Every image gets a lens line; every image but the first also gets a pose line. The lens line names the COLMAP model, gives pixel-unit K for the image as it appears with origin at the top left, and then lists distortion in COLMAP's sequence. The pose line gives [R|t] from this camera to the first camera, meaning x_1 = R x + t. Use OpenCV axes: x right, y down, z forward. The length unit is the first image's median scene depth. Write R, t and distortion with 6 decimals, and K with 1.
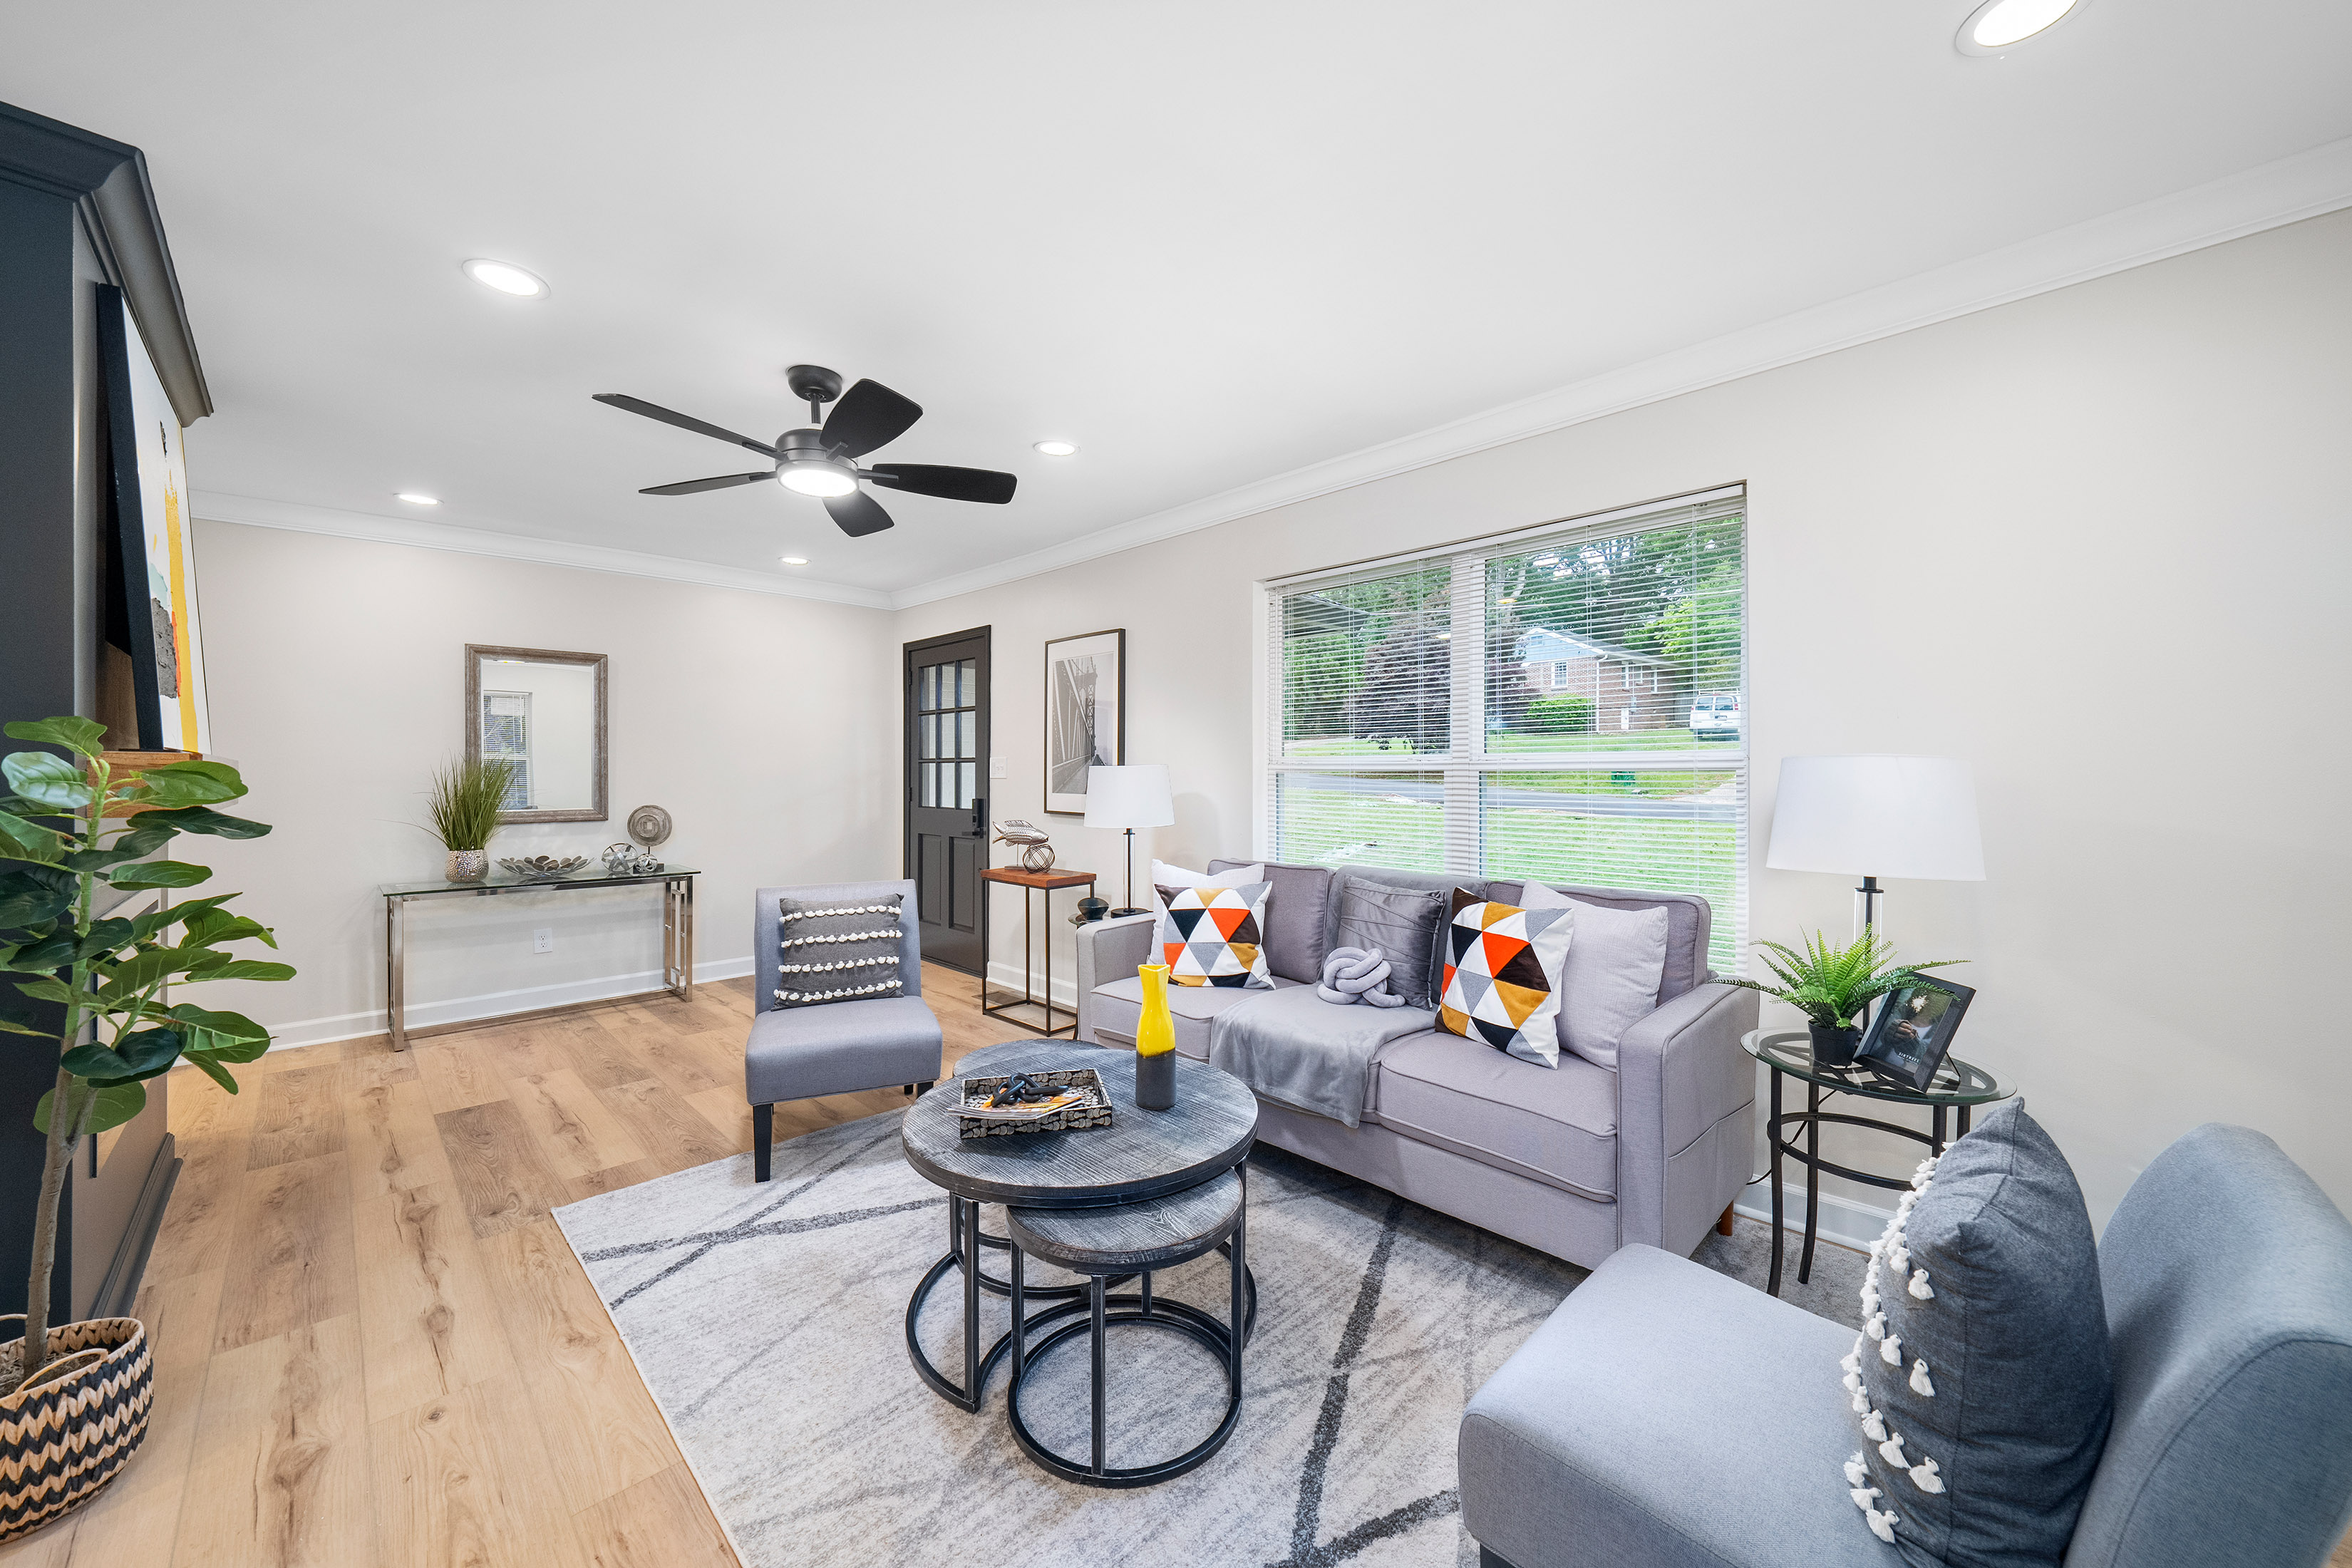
lens RADIAL K [[878.2, 0, 1187.7], [0, 878.2, 767.6], [0, 0, 1]] dist [-0.000019, 0.000052]
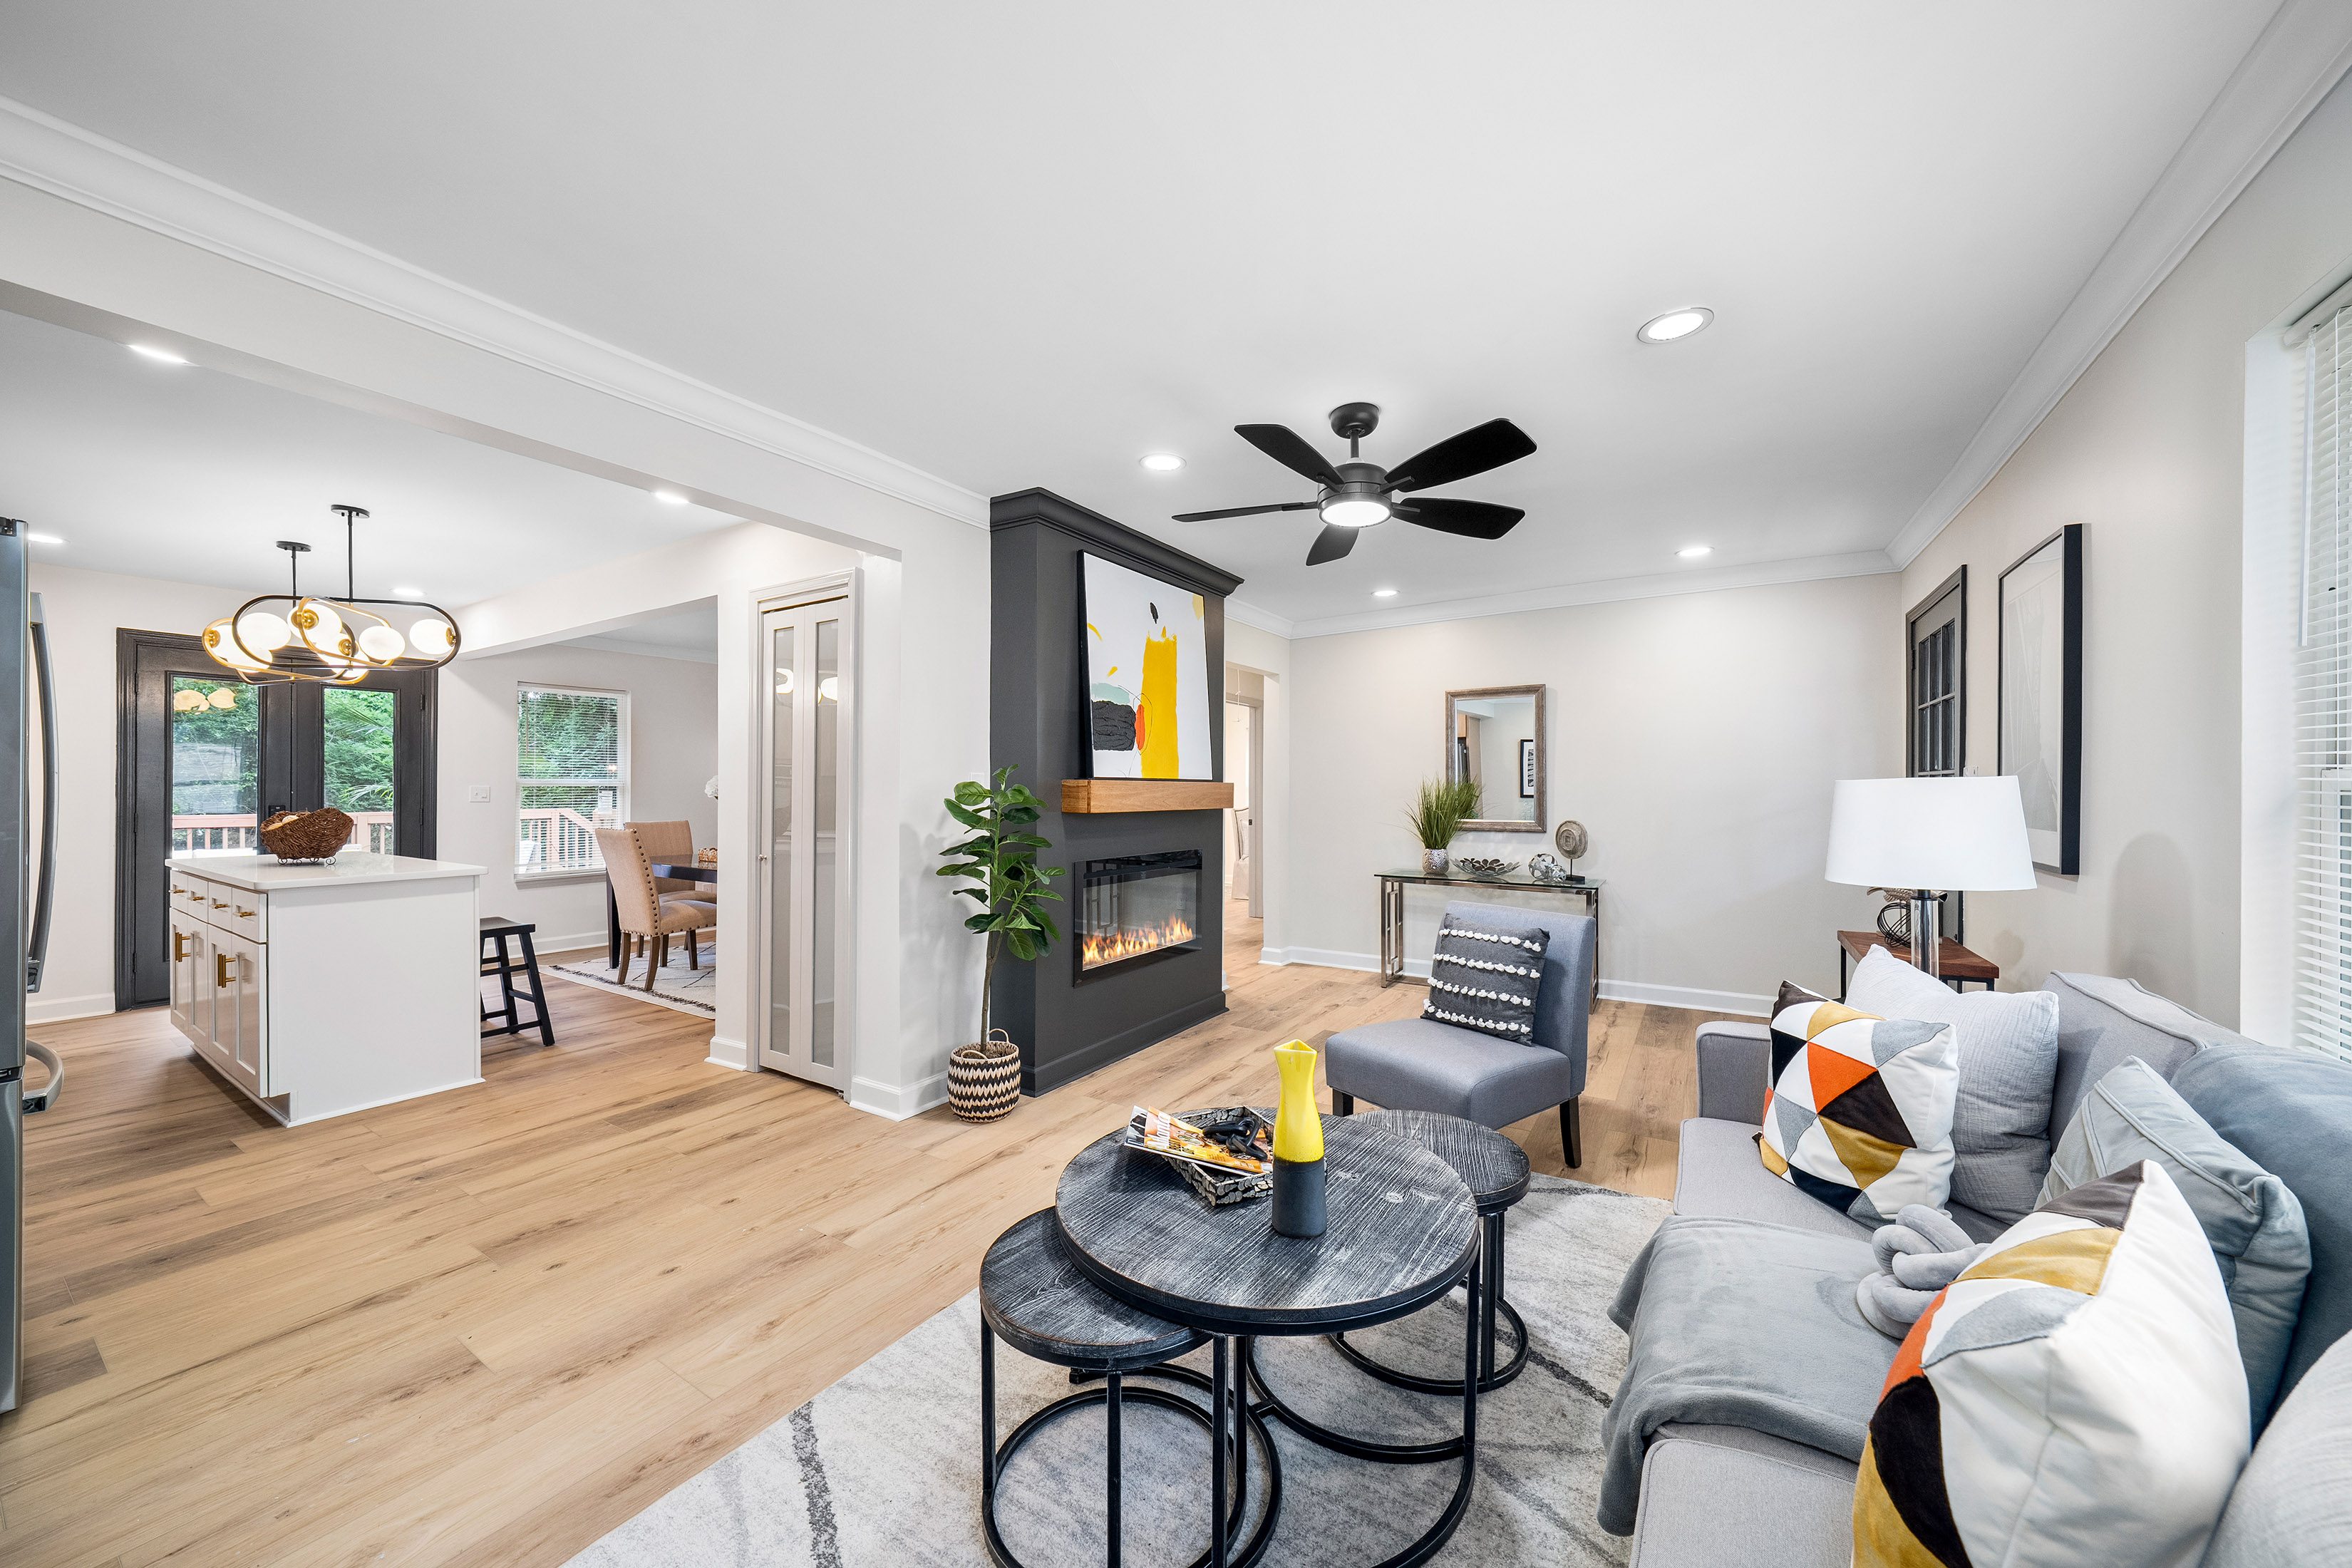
lens RADIAL K [[839.8, 0, 1181.5], [0, 839.8, 790.9], [0, 0, 1]] dist [-0.001456, 0.000069]
pose [[0.219616, 0.003693, -0.975579, 0.432057], [0.002962, 0.999986, 0.004452, 0.001440], [0.975582, -0.003868, 0.219602, 0.495143]]
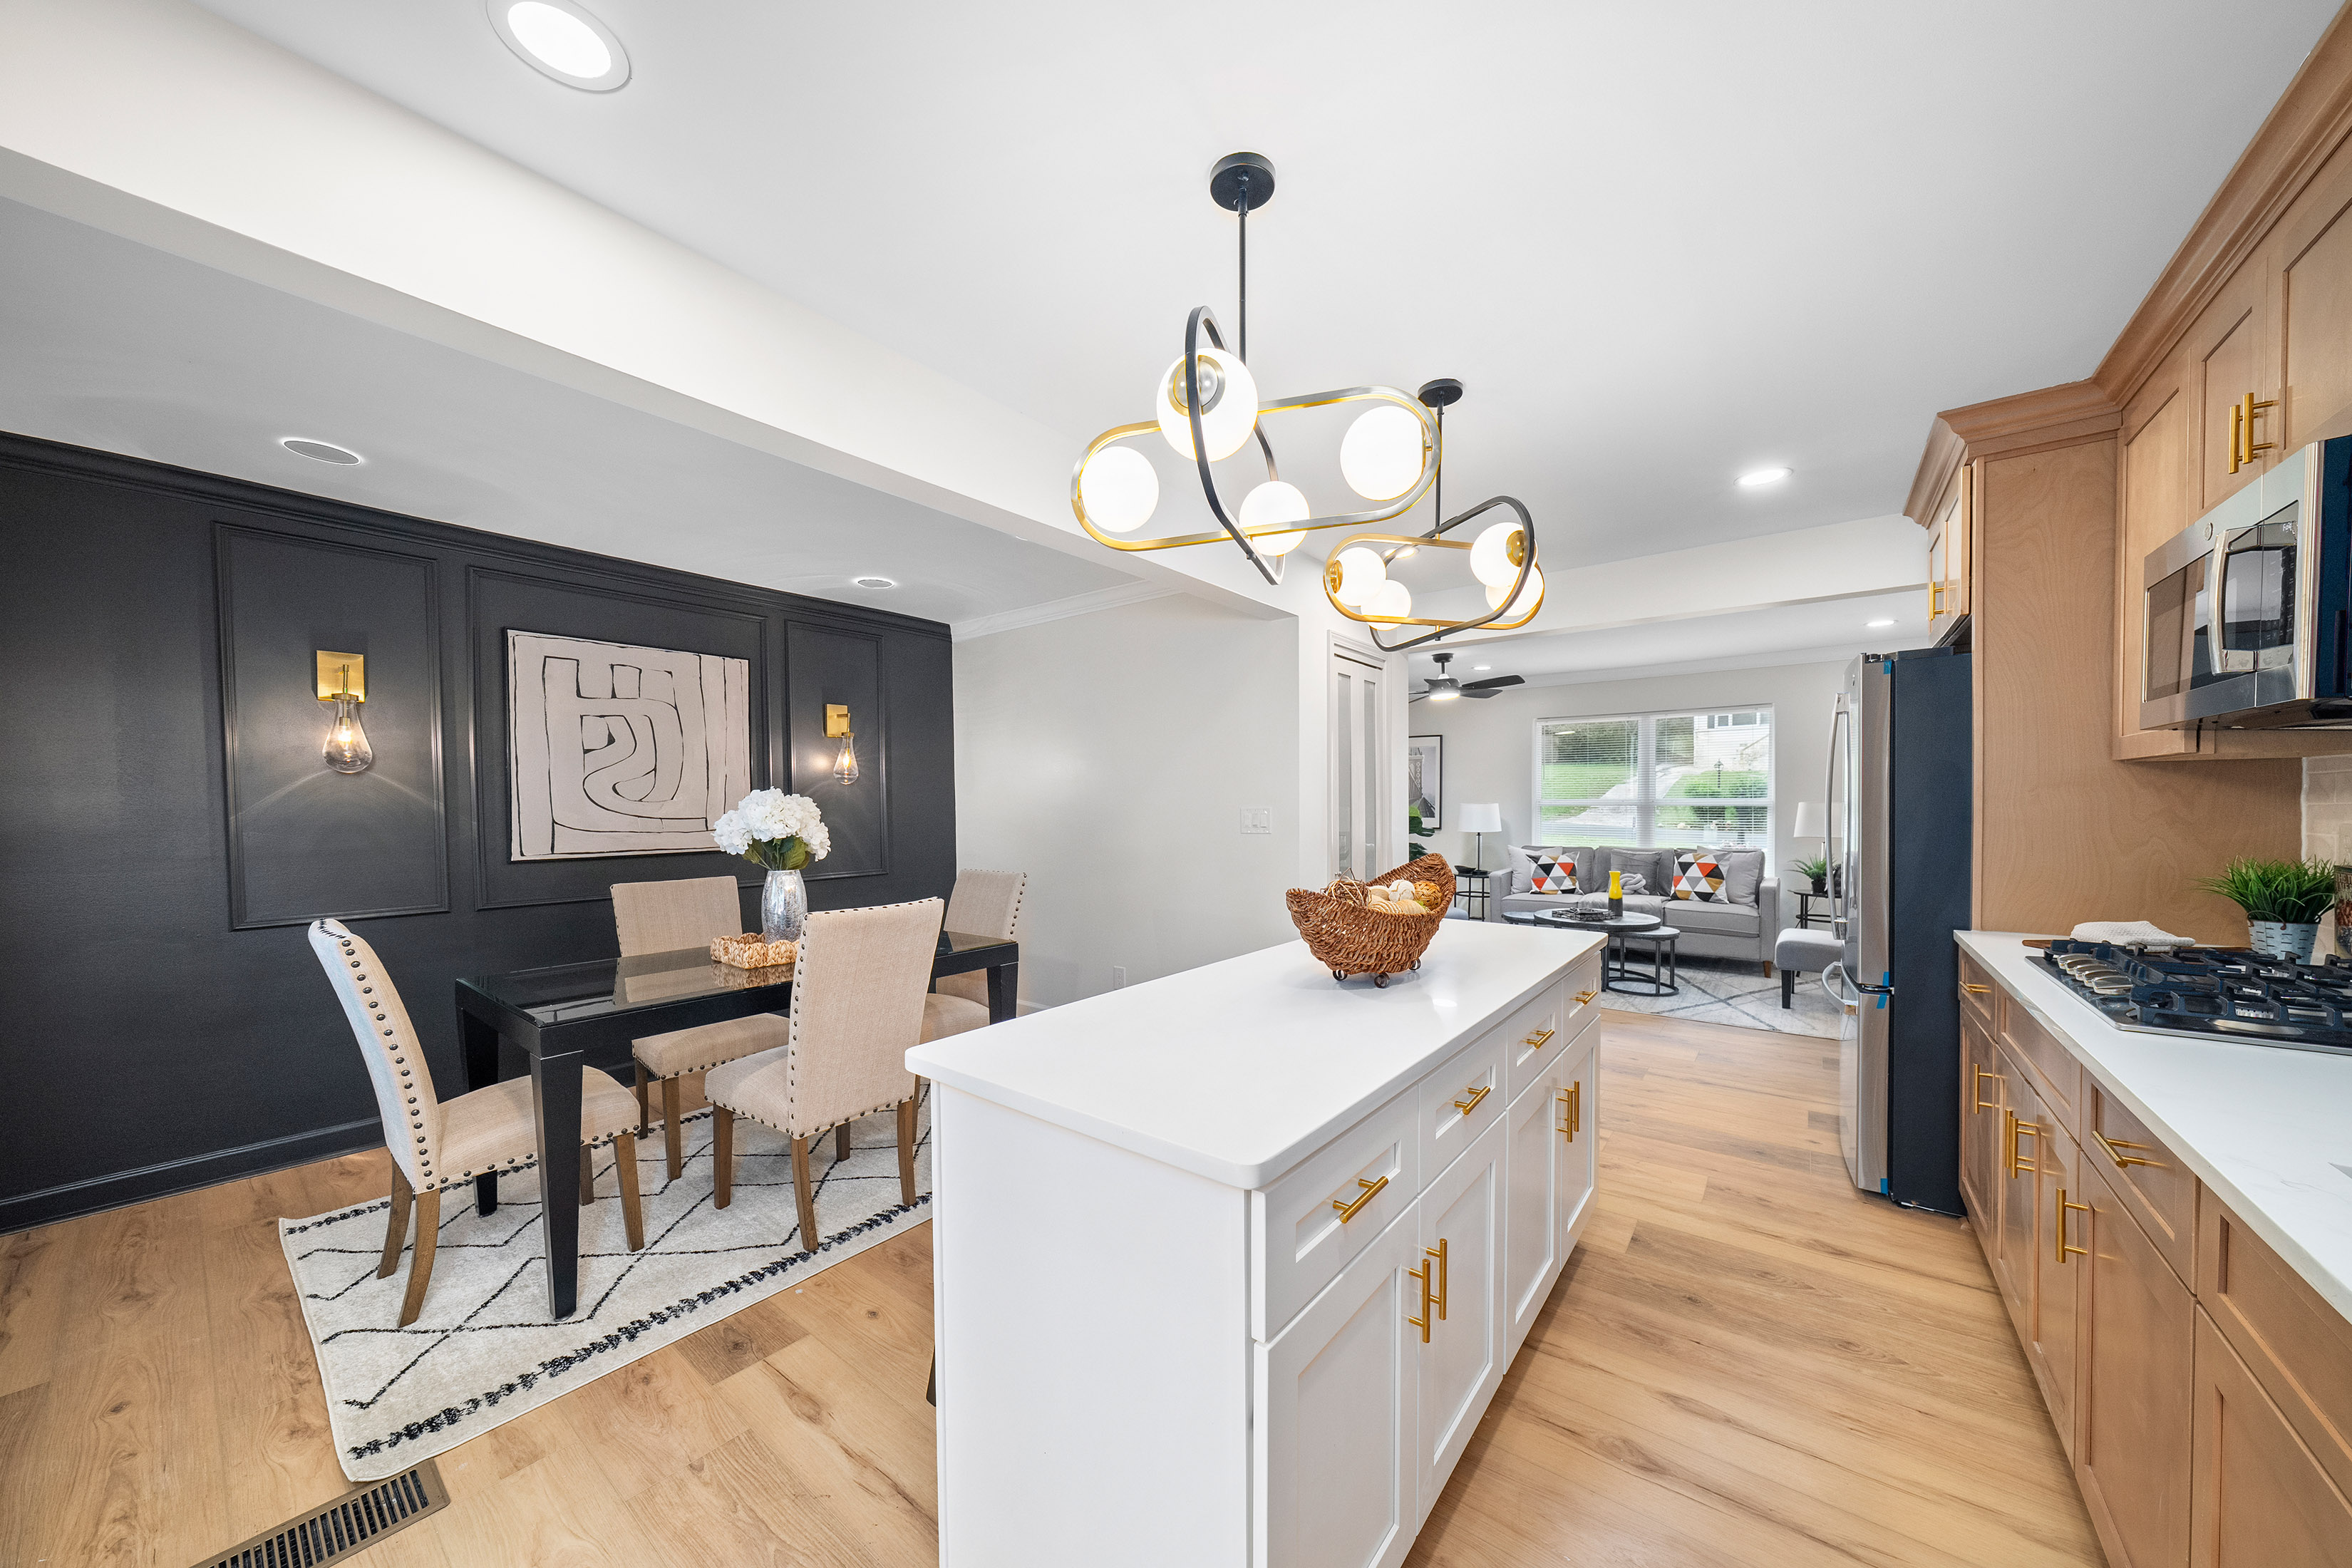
lens RADIAL K [[795.1, 0, 1185.2], [0, 795.1, 805.3], [0, 0, 1]] dist [0.000201, 0.000048]
pose [[0.992086, -0.002484, 0.125537, -1.270411], [0.001310, 0.999955, 0.009434, -0.023359], [-0.125555, -0.009195, 0.992044, -1.065943]]
